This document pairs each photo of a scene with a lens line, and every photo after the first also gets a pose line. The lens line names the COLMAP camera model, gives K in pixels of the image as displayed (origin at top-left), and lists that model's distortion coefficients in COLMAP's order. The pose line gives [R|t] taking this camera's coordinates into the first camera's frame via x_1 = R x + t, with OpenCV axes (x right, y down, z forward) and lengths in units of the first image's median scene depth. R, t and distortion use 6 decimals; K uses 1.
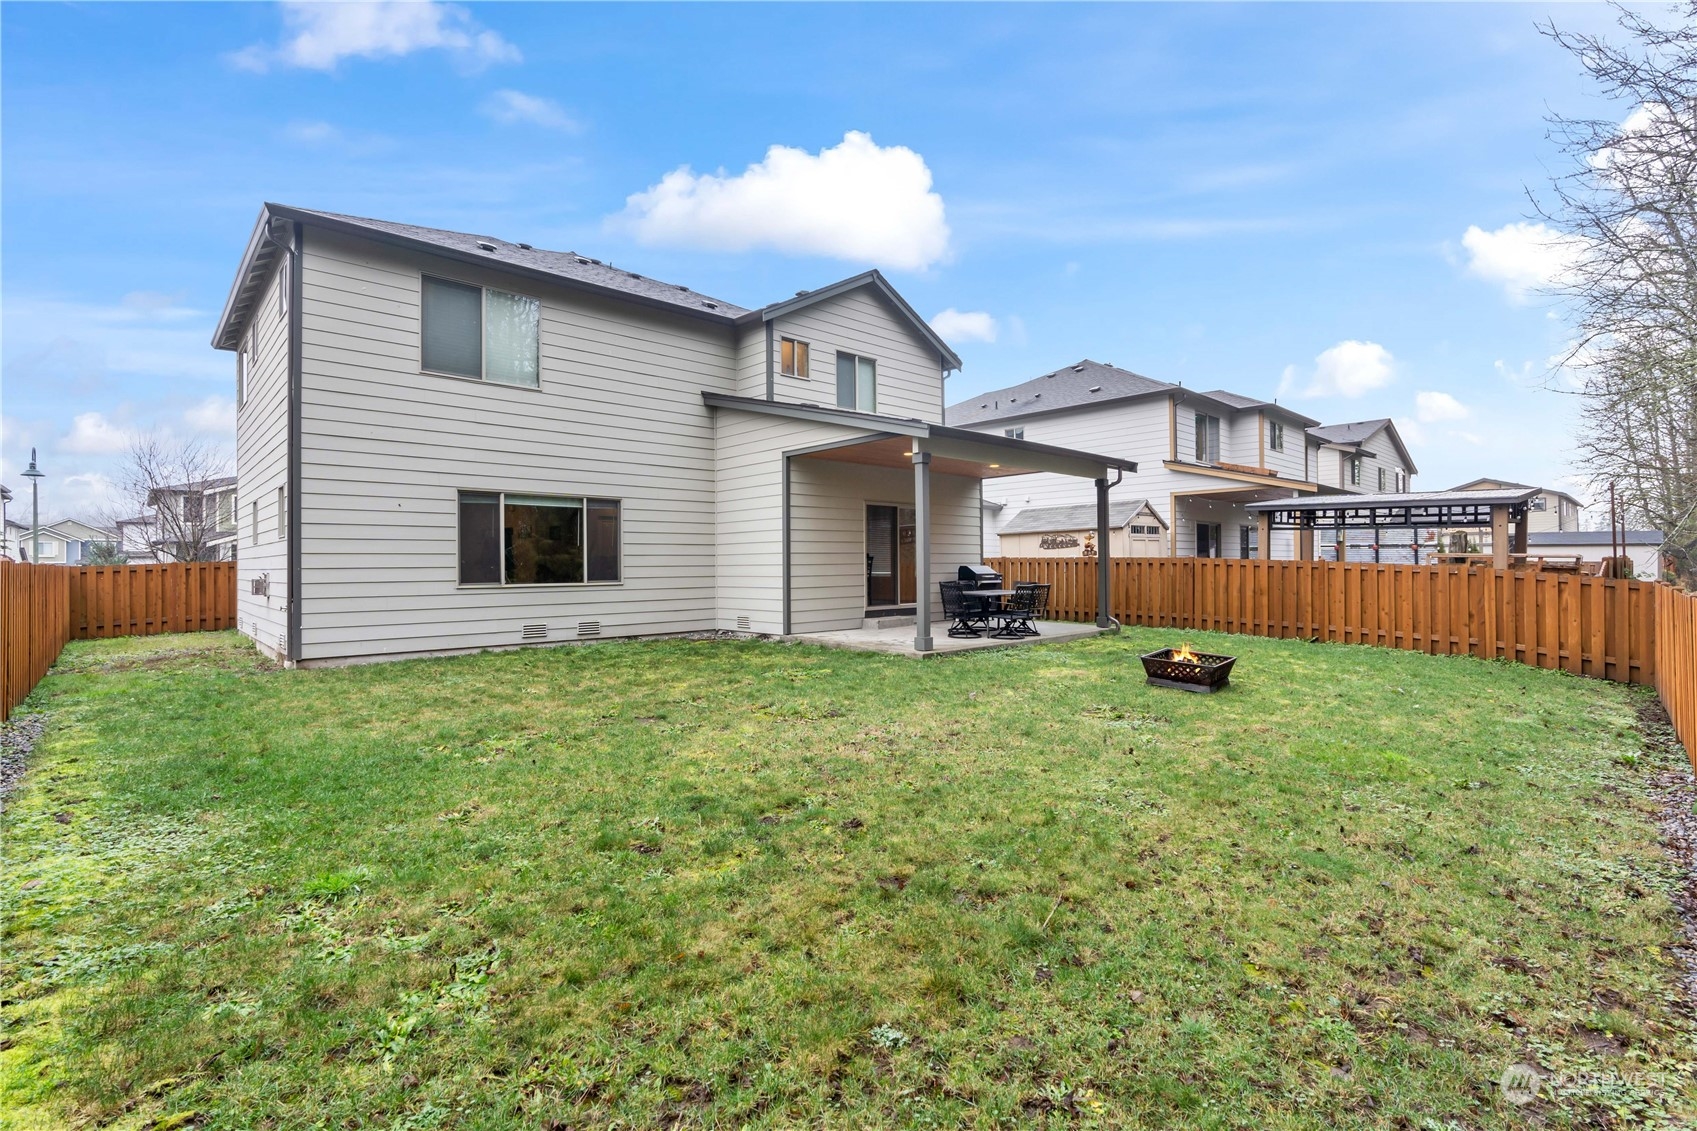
lens RADIAL K [[782.8, 0, 833.4], [0, 782.8, 557.2], [0, 0, 1]] dist [-0.007929, 0.000685]
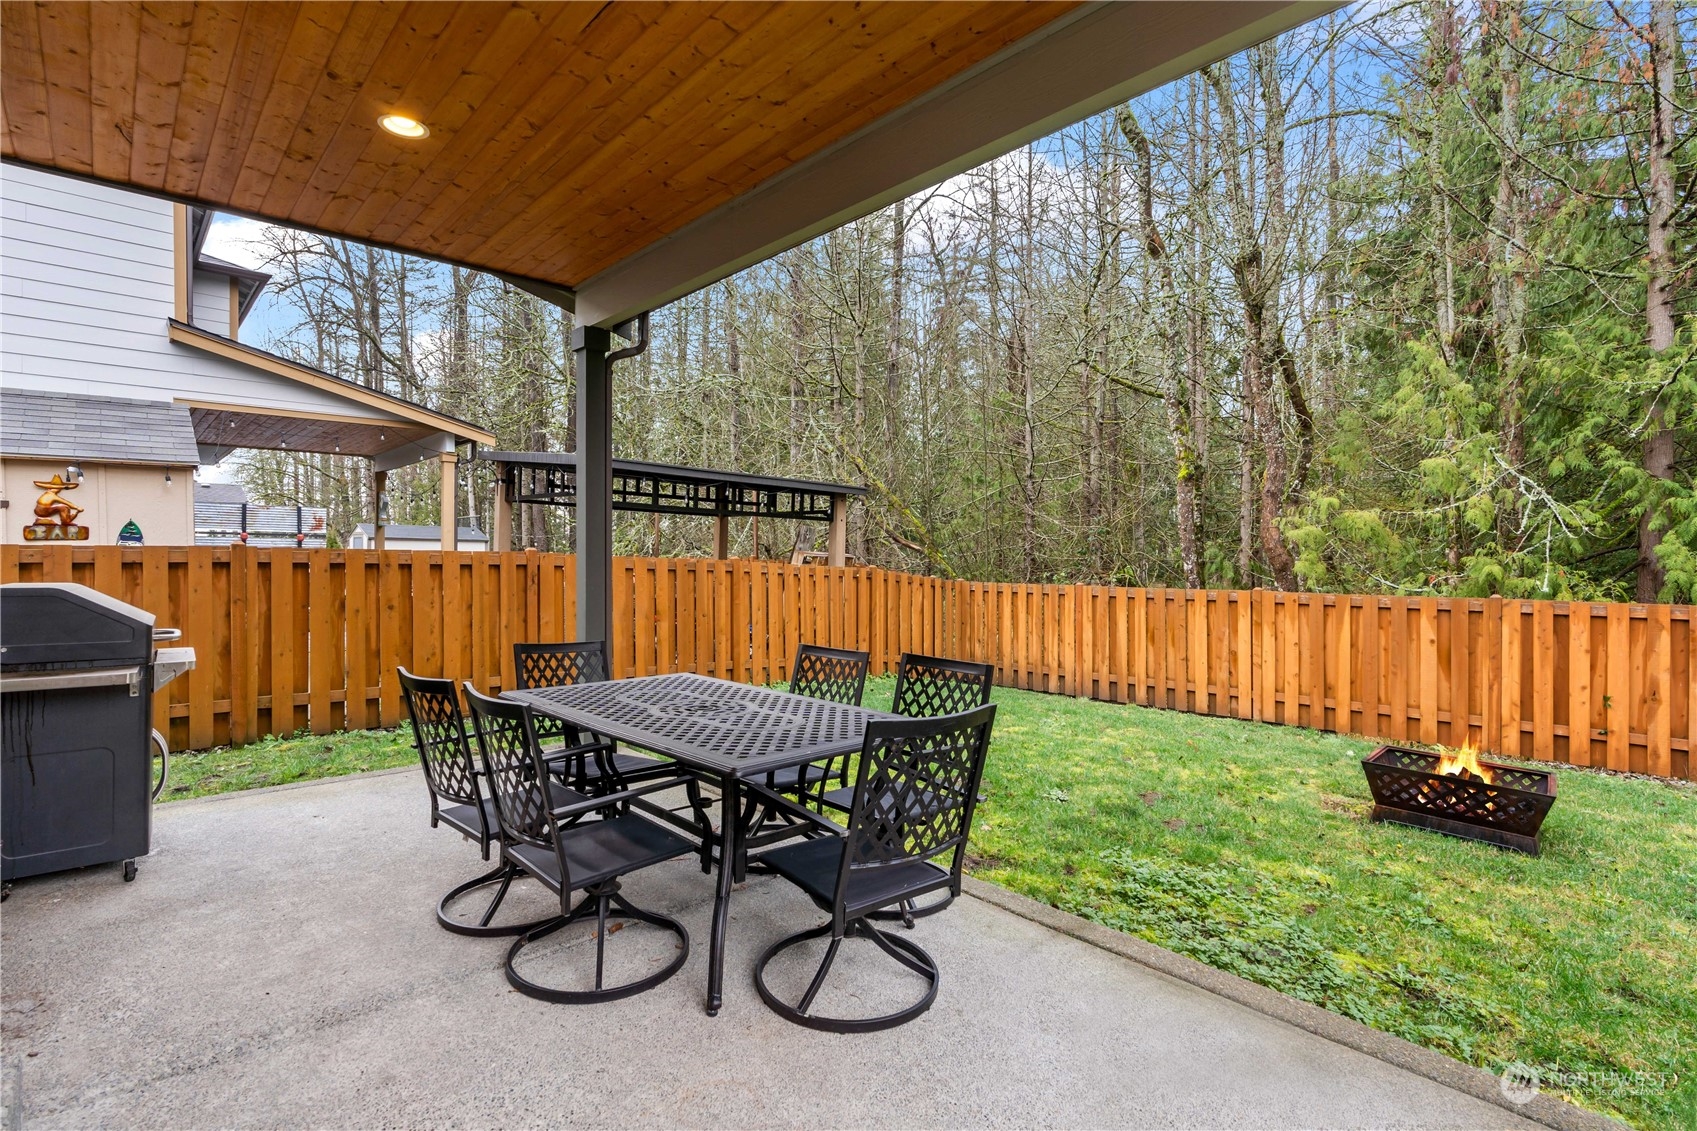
lens RADIAL K [[782.8, 0, 833.4], [0, 782.8, 557.2], [0, 0, 1]] dist [-0.007929, 0.000685]
pose [[-0.009832, 0.000628, 0.999951, -0.004795], [-0.010595, 0.999944, -0.000733, 0.002884], [-0.999896, -0.010602, -0.009825, 1.012634]]
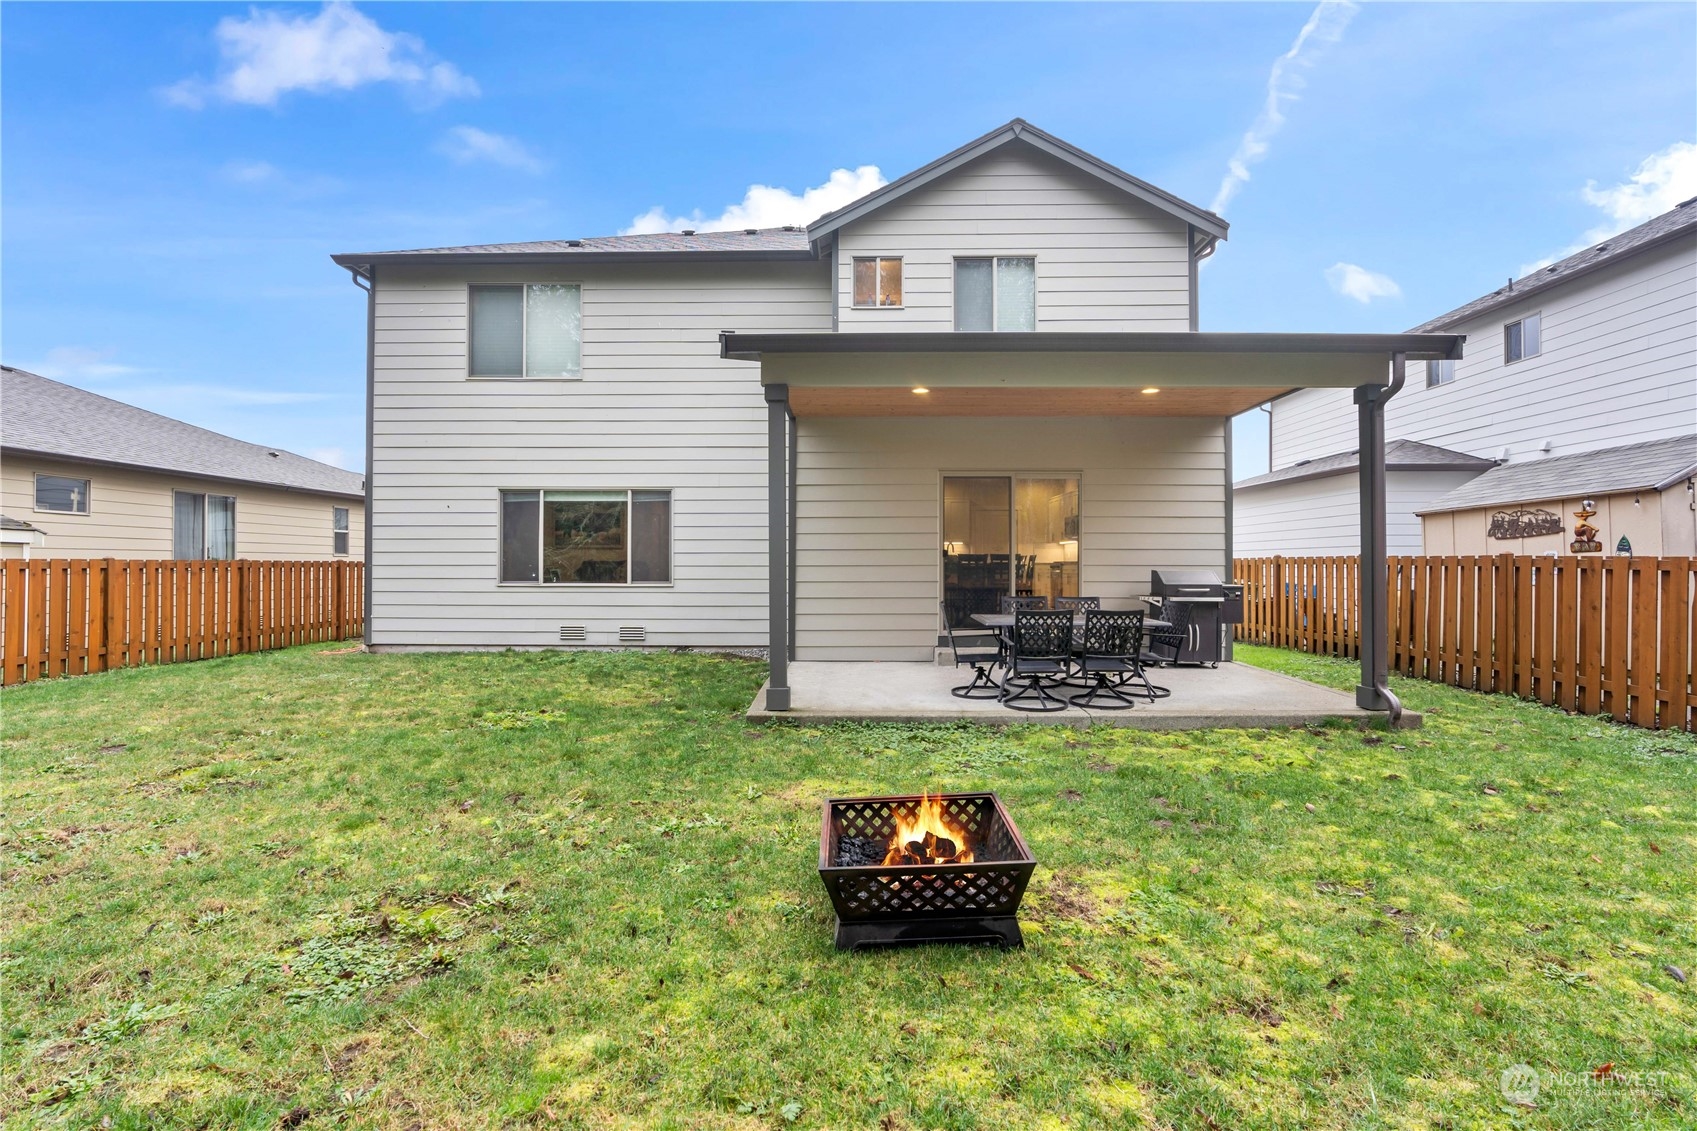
lens RADIAL K [[782.8, 0, 833.4], [0, 782.8, 557.2], [0, 0, 1]] dist [-0.007929, 0.000685]
pose [[0.722337, 0.002133, -0.691538, 0.485275], [0.000285, 0.999994, 0.003382, -0.000840], [0.691541, -0.002640, 0.722332, 0.509569]]
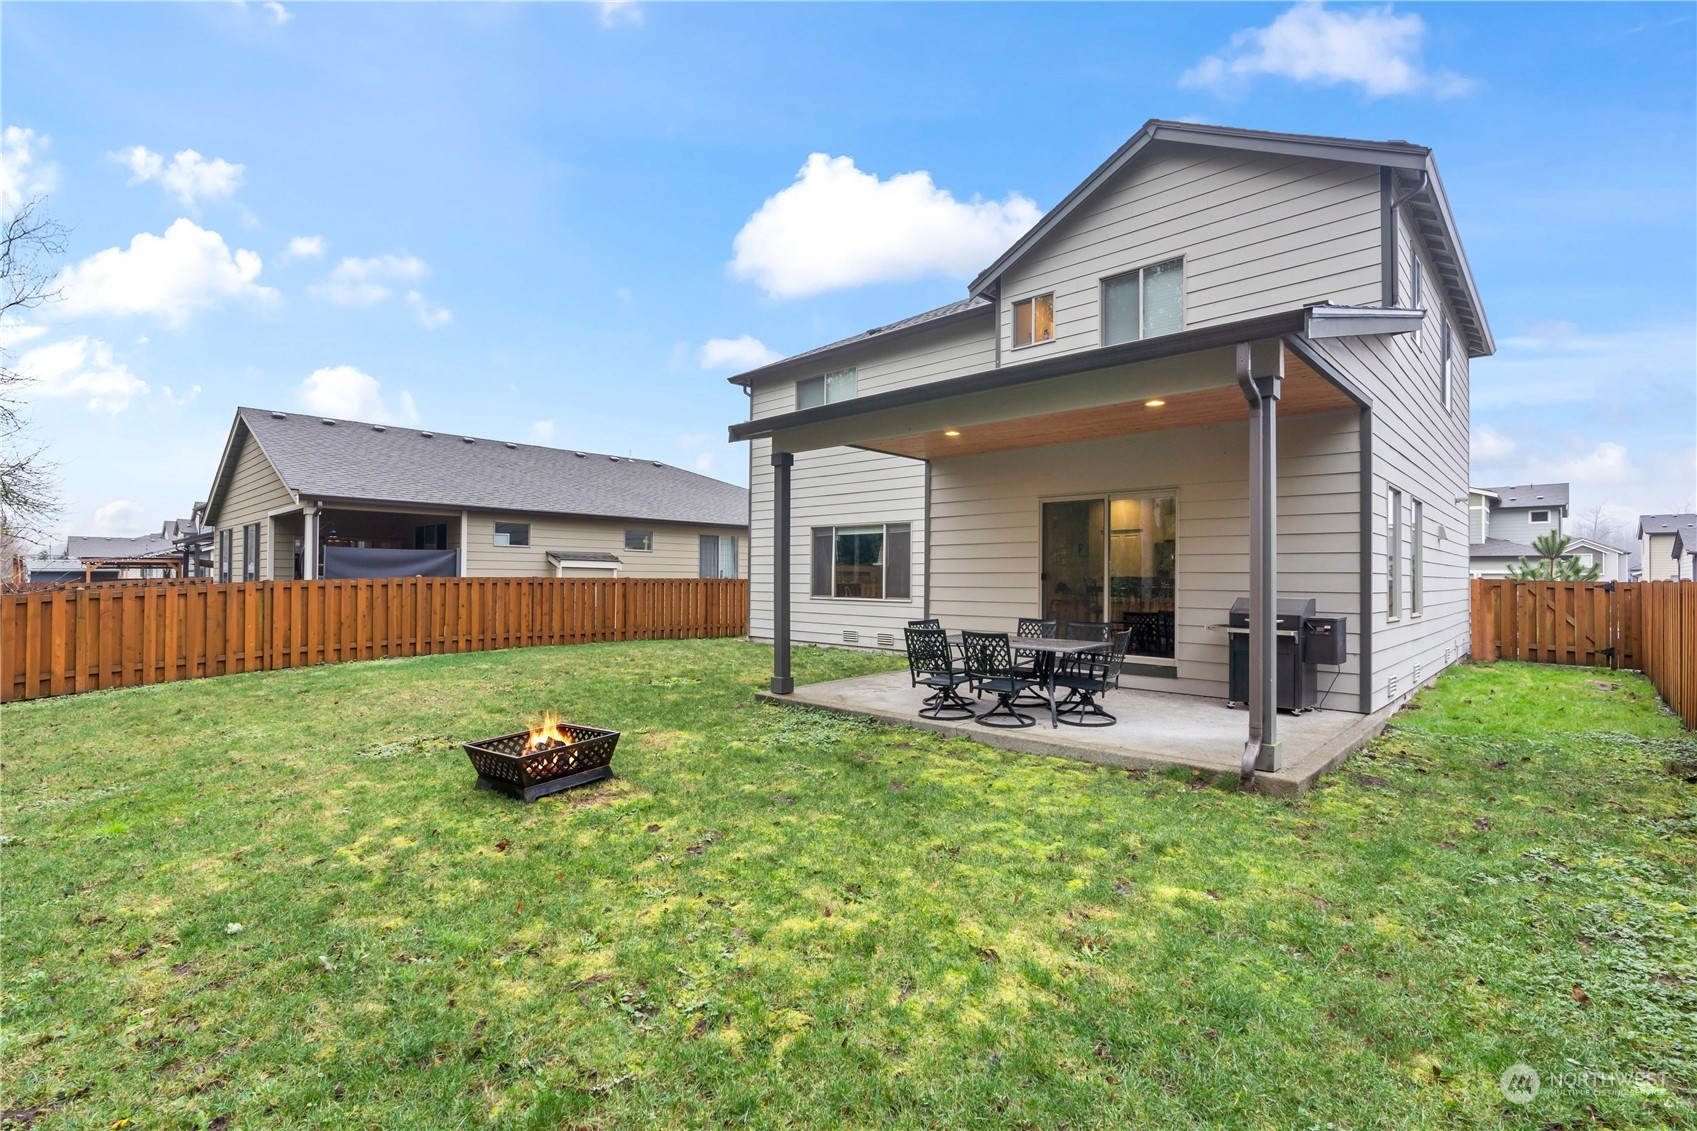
lens RADIAL K [[760.7, 0, 836.9], [0, 760.7, 570.1], [0, 0, 1]] dist [-0.009092, 0.000229]
pose [[0.060197, -0.001910, -0.998185, 0.786746], [0.001915, 0.999997, -0.001798, -0.007499], [0.998185, -0.001803, 0.060200, 0.868945]]
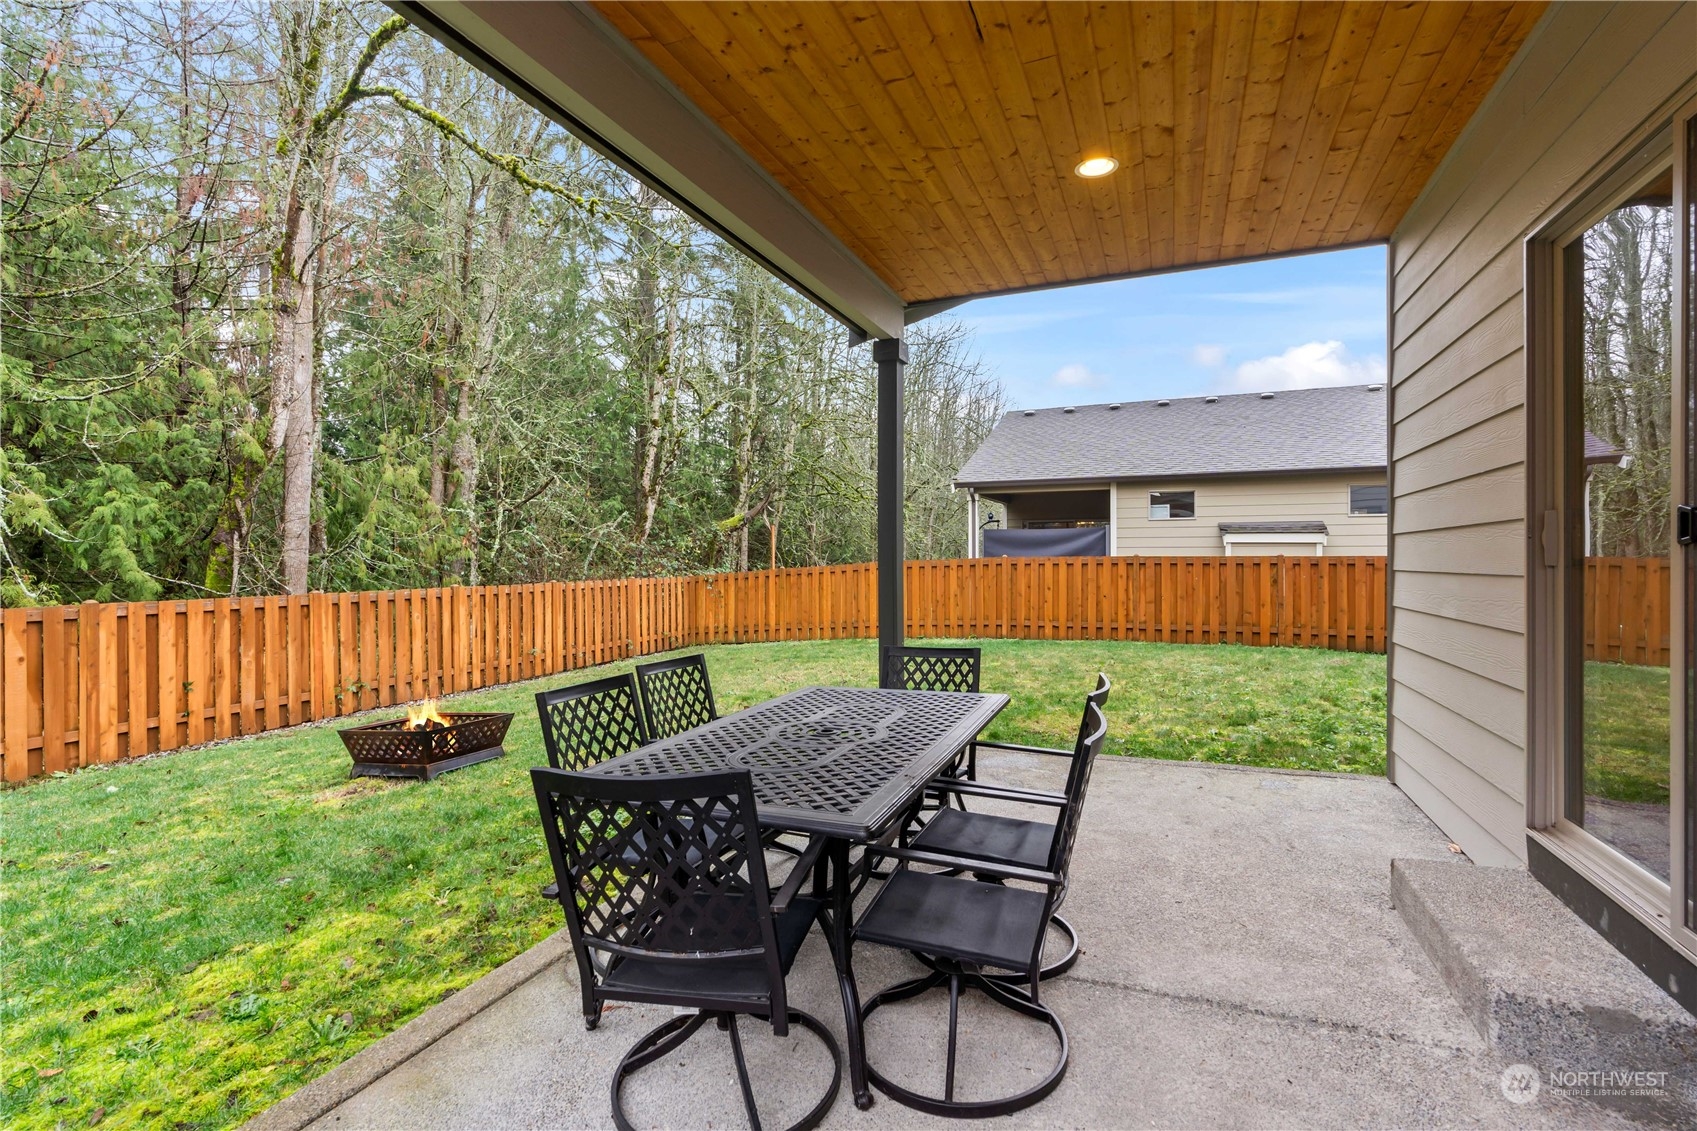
lens RADIAL K [[782.8, 0, 833.4], [0, 782.8, 557.2], [0, 0, 1]] dist [-0.007929, 0.000685]
pose [[-0.910063, 0.008465, -0.414383, 0.306187], [0.011544, 0.999921, -0.004926, 0.003350], [0.414309, -0.009267, -0.910089, 1.233387]]
